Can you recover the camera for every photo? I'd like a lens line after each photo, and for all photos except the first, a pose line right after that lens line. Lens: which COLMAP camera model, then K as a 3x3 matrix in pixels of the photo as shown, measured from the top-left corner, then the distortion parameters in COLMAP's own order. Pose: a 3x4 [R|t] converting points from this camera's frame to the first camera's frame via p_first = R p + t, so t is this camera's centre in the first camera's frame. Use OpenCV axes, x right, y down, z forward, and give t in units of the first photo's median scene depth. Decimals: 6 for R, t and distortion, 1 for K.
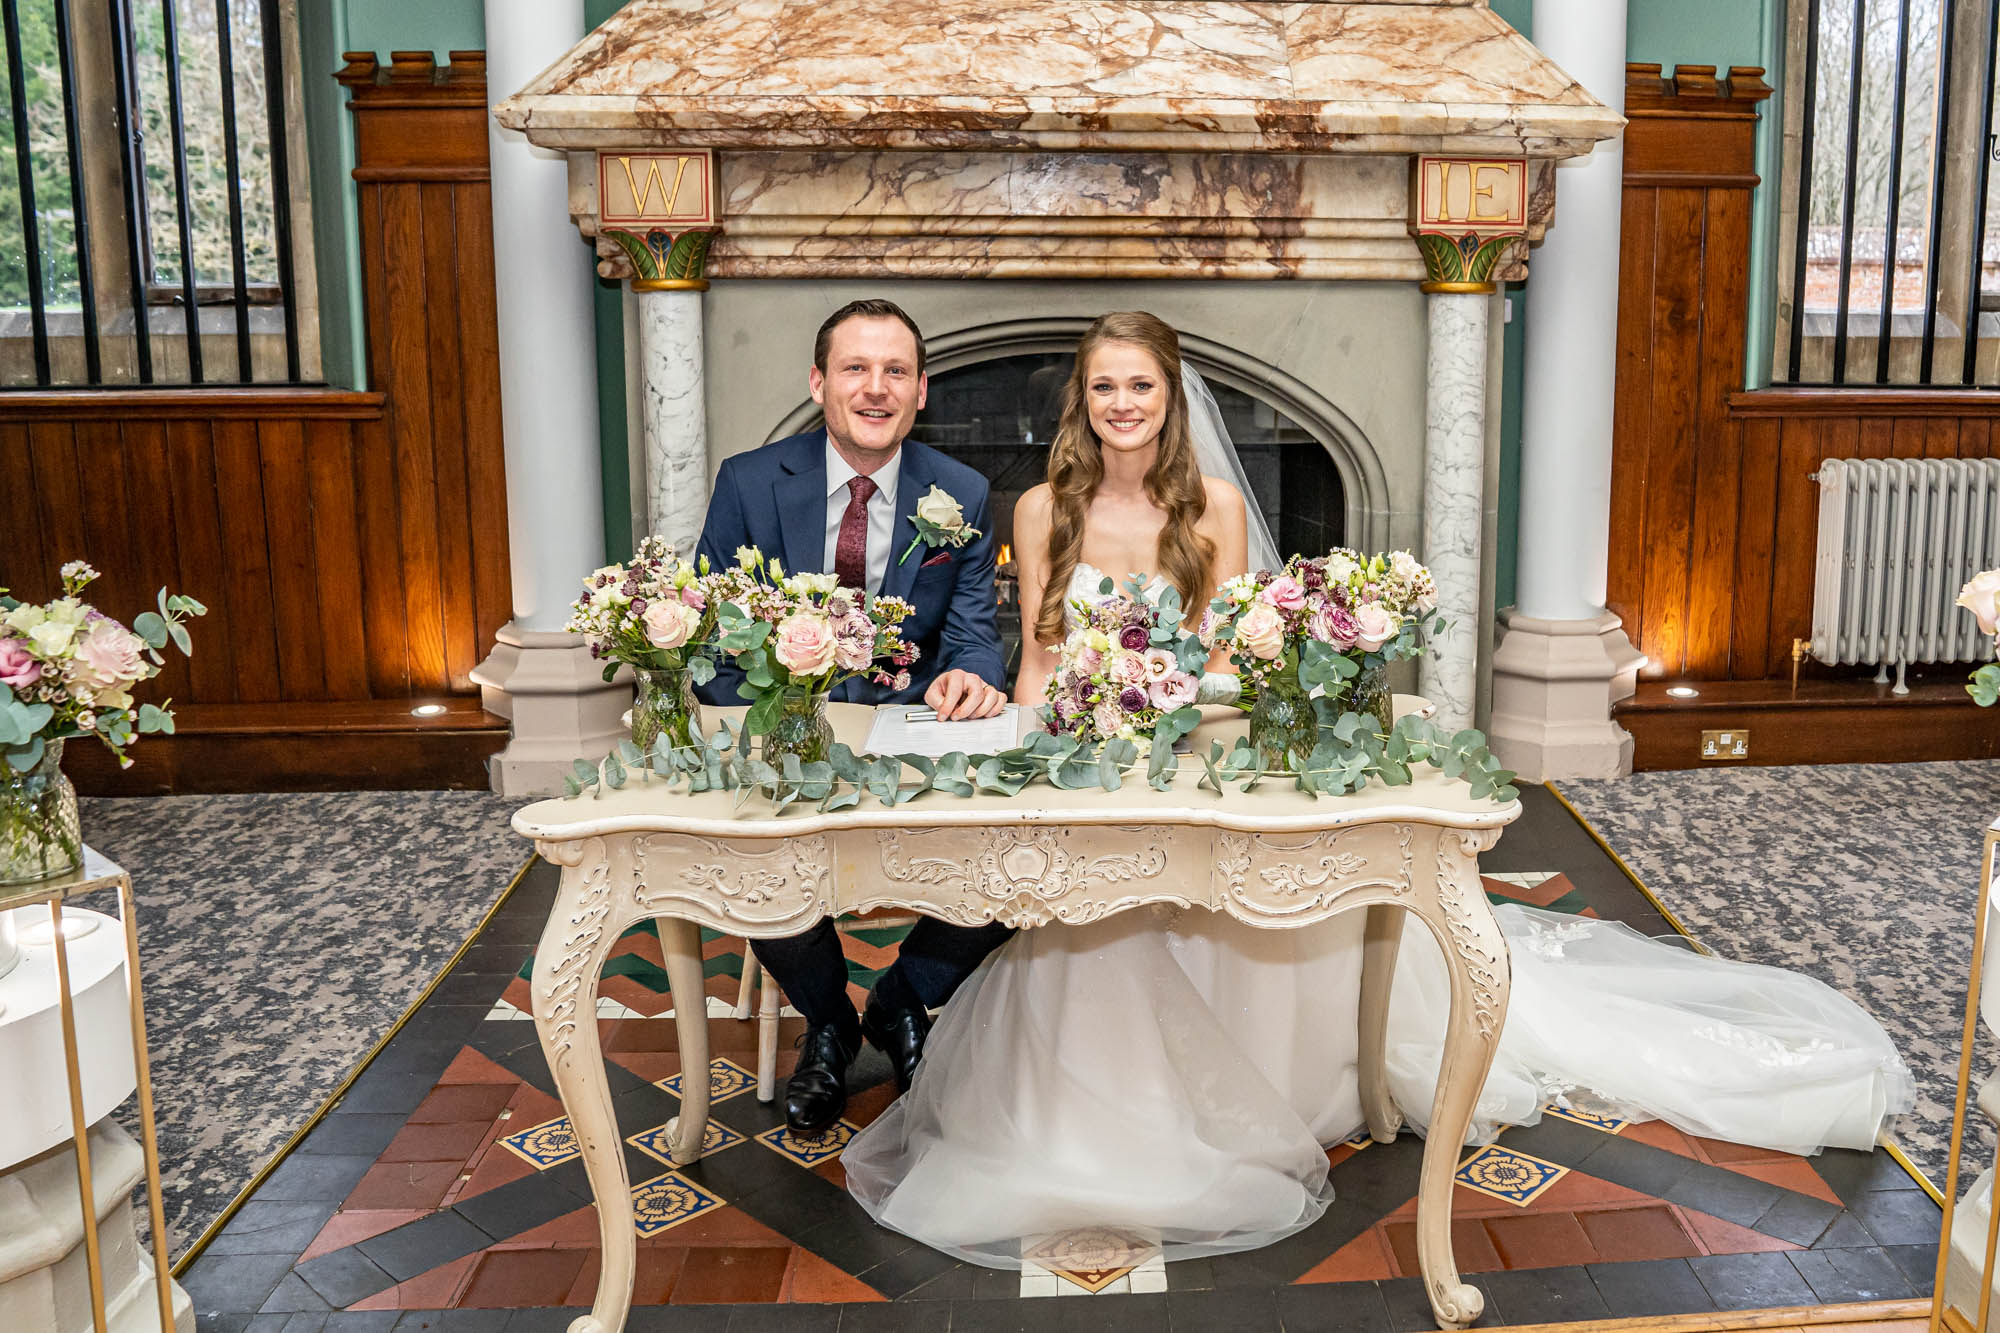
lens RADIAL K [[1723.8, 0, 1165.4], [0, 1723.8, 556.5], [0, 0, 1]] dist [-0.121344, 0.101385]
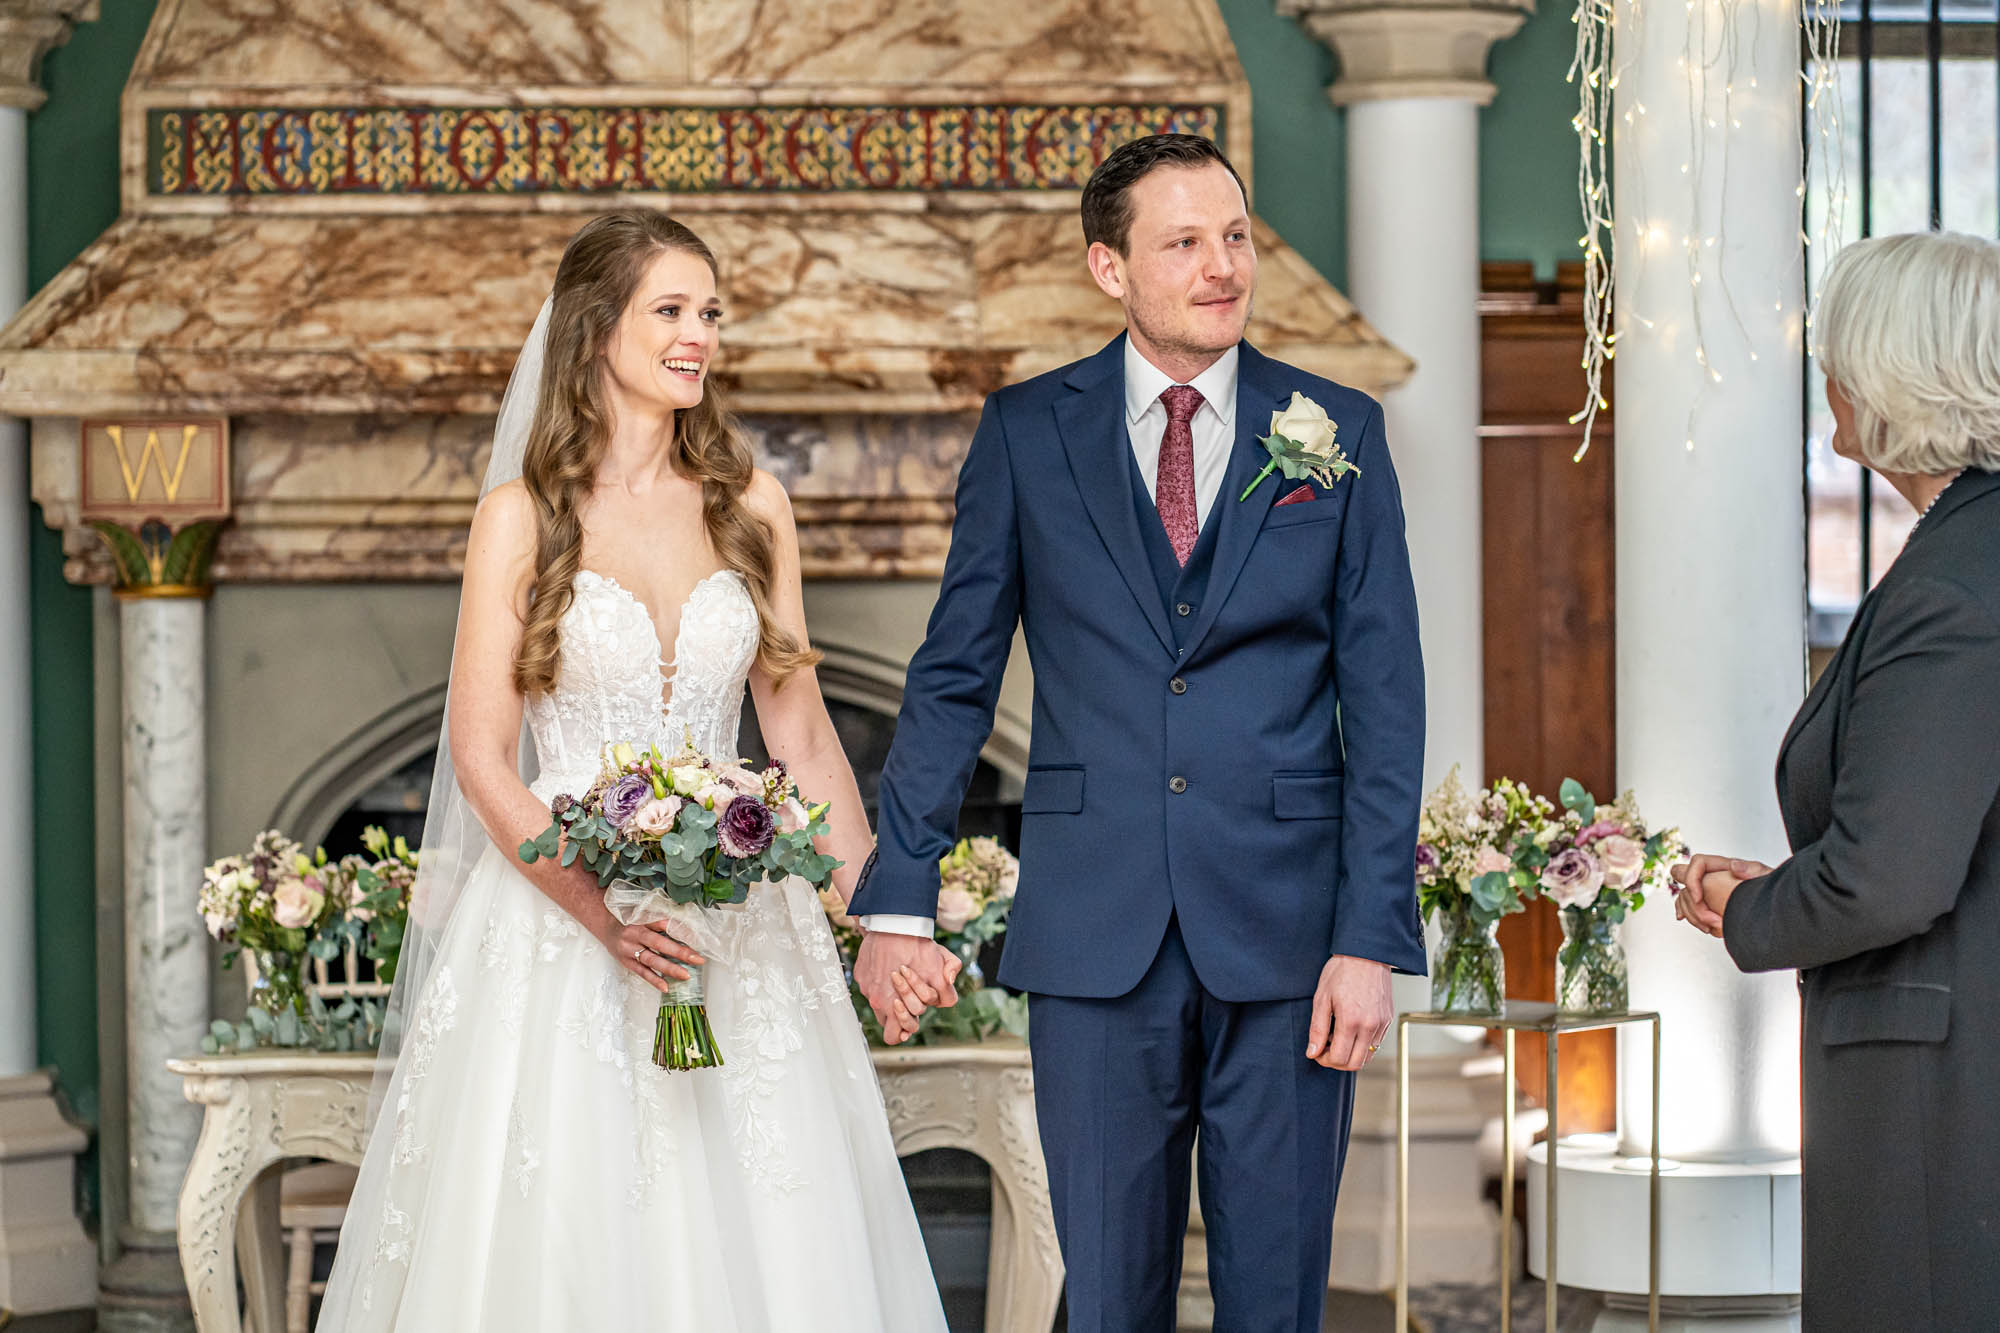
lens RADIAL K [[5398.7, 0, 1000.0], [0, 5398.7, 666.5], [0, 0, 1]] dist [0.066190, -1.735900]
pose [[0.999734, -0.011262, -0.020132, 0.130614], [0.008347, 0.990200, -0.139410, 0.215283], [0.021505, 0.139205, 0.990030, -1.389659]]
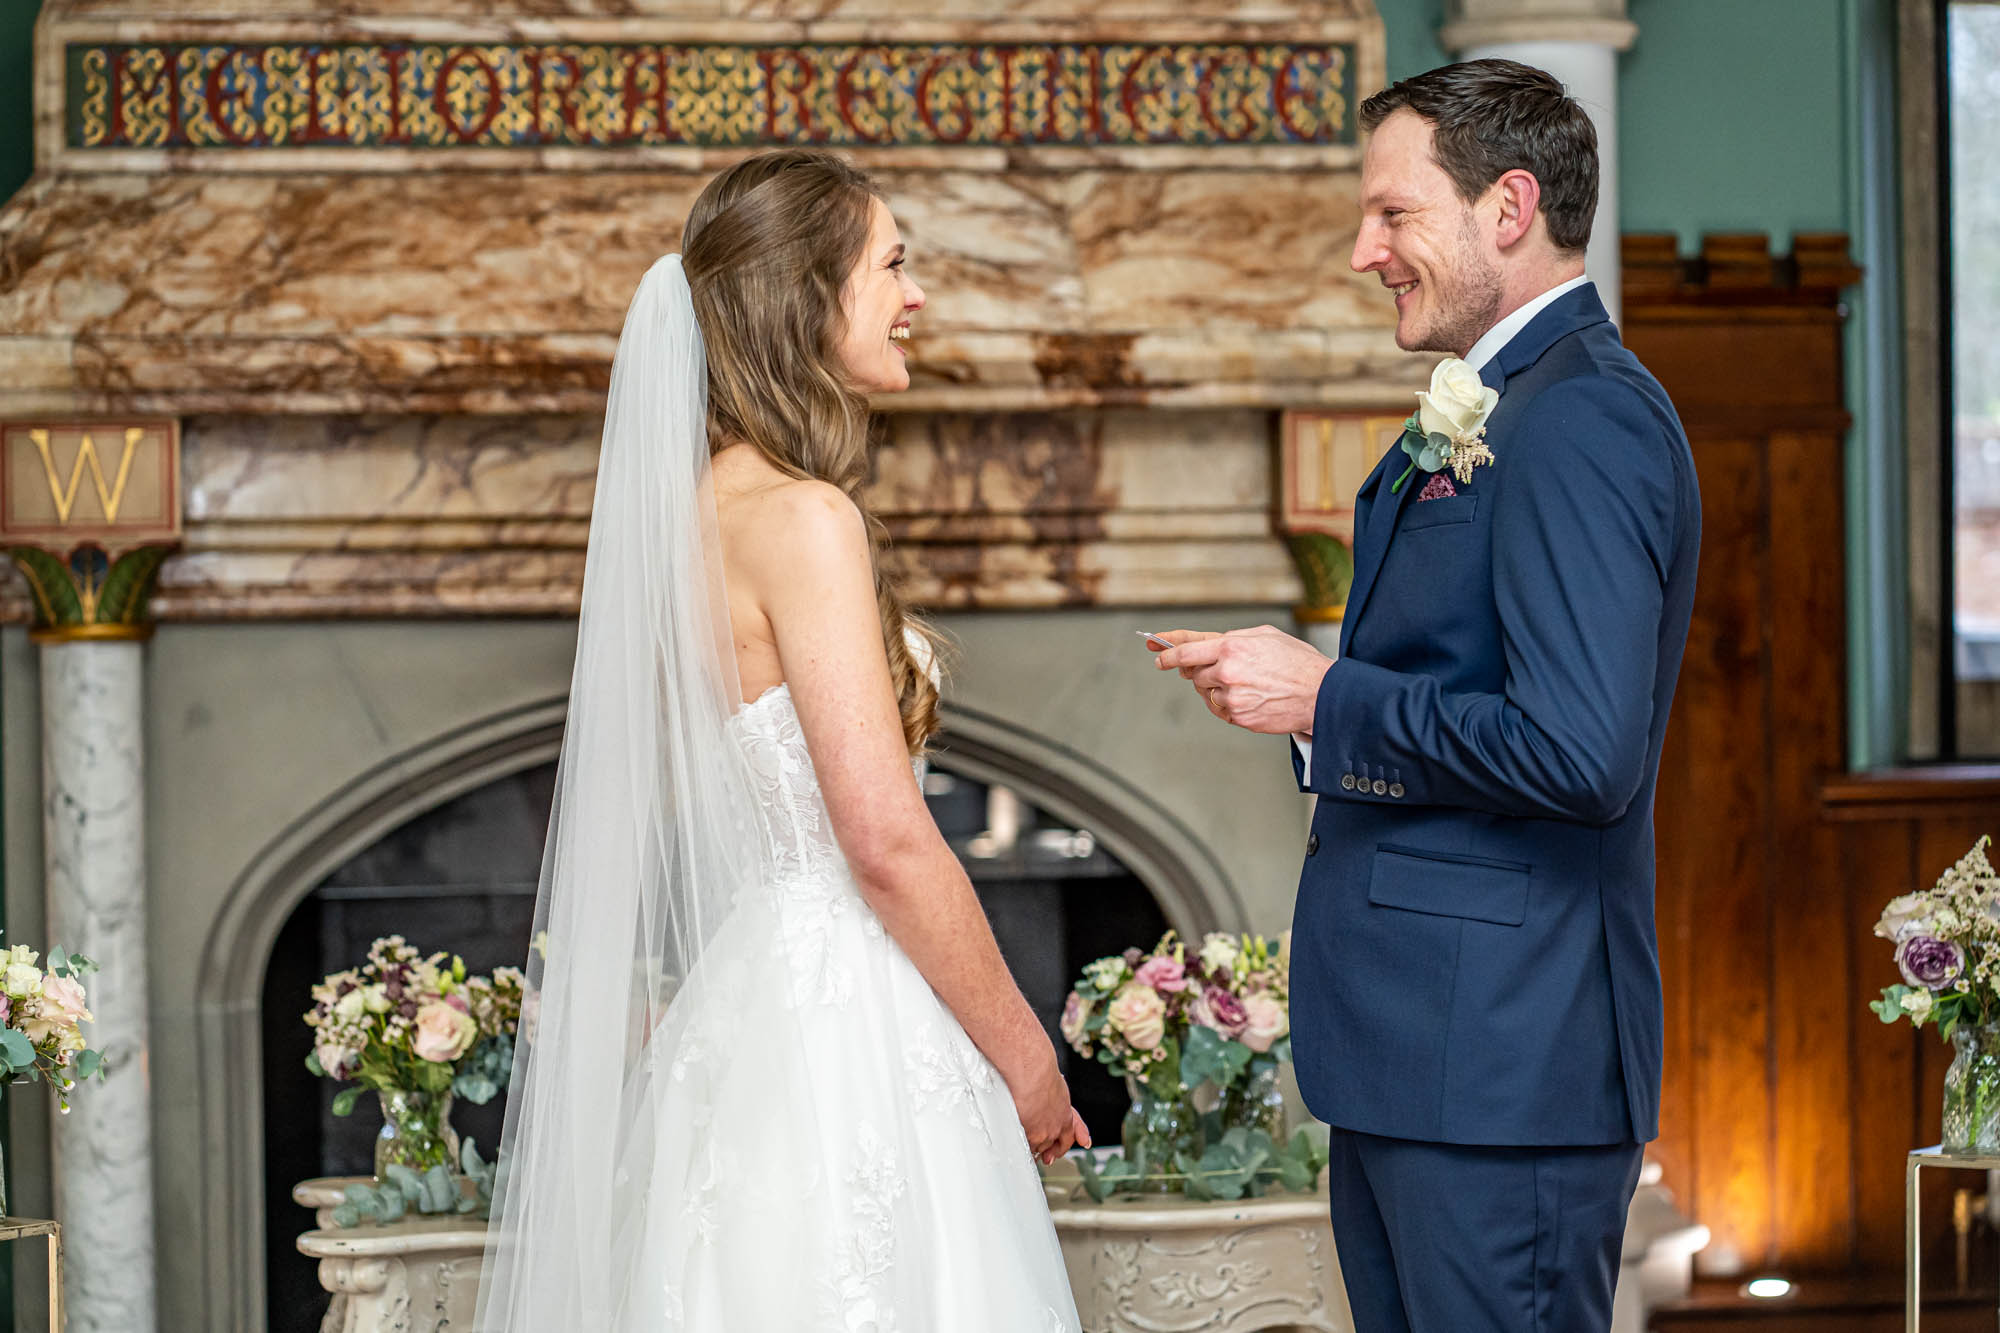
lens RADIAL K [[5398.7, 0, 1000.0], [0, 5398.7, 666.5], [0, 0, 1]] dist [0.066190, -1.735900]
pose [[0.995107, -0.020433, 0.096667, -0.157015], [0.034057, 0.989358, -0.141461, 0.144428], [-0.092748, 0.144061, 0.985213, -0.980906]]
